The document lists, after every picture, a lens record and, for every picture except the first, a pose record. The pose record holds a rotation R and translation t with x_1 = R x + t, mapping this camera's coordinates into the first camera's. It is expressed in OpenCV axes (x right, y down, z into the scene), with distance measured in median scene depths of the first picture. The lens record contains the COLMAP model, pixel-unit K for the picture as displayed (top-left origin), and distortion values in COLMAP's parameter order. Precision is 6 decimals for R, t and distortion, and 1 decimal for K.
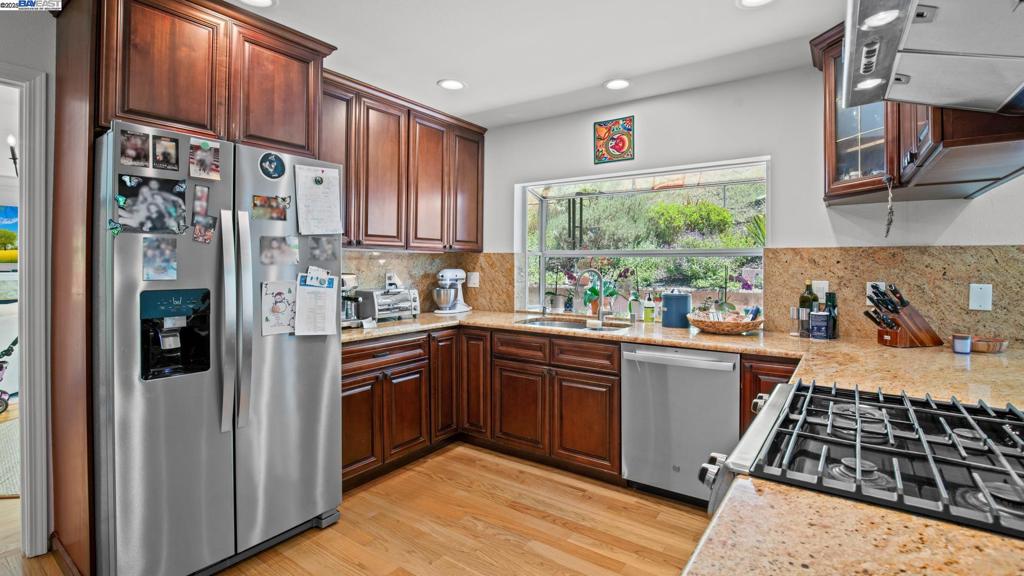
lens RADIAL K [[472.1, 0, 516.2], [0, 472.1, 265.7], [0, 0, 1]] dist [-0.024222, 0.000196]
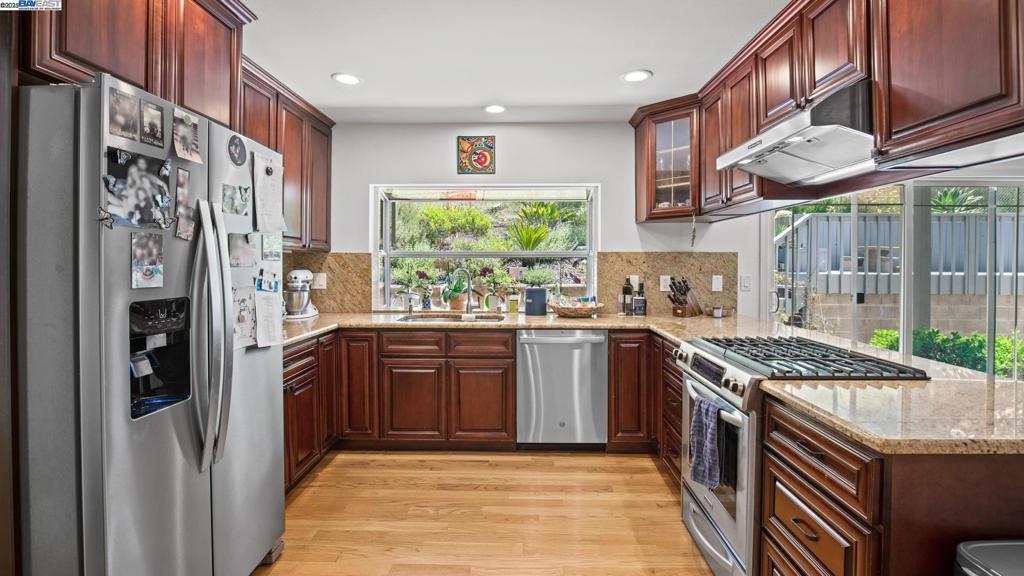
lens RADIAL K [[470.7, 0, 512.1], [0, 470.7, 267.8], [0, 0, 1]] dist [-0.029092, 0.000262]
pose [[0.830704, -0.007924, 0.556659, -0.445788], [0.004308, 0.999960, 0.007806, -0.003478], [-0.556698, -0.004086, 0.830705, 0.015254]]
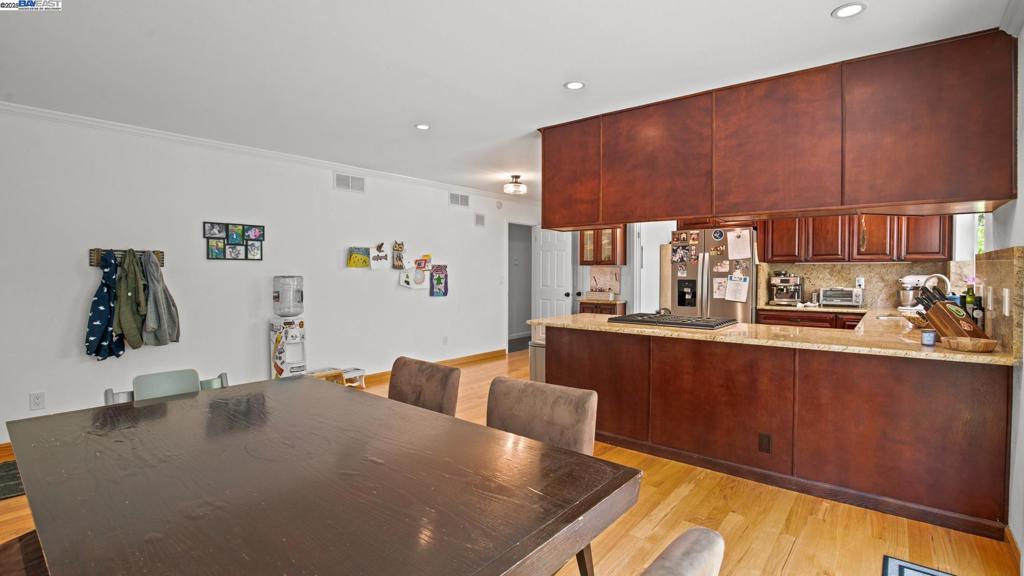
lens RADIAL K [[470.7, 0, 512.1], [0, 470.7, 267.8], [0, 0, 1]] dist [-0.029092, 0.000262]
pose [[-0.076398, -0.012210, -0.997003, 1.709294], [-0.005081, 0.999917, -0.011856, 0.009802], [0.997064, 0.004160, -0.076454, 0.032061]]
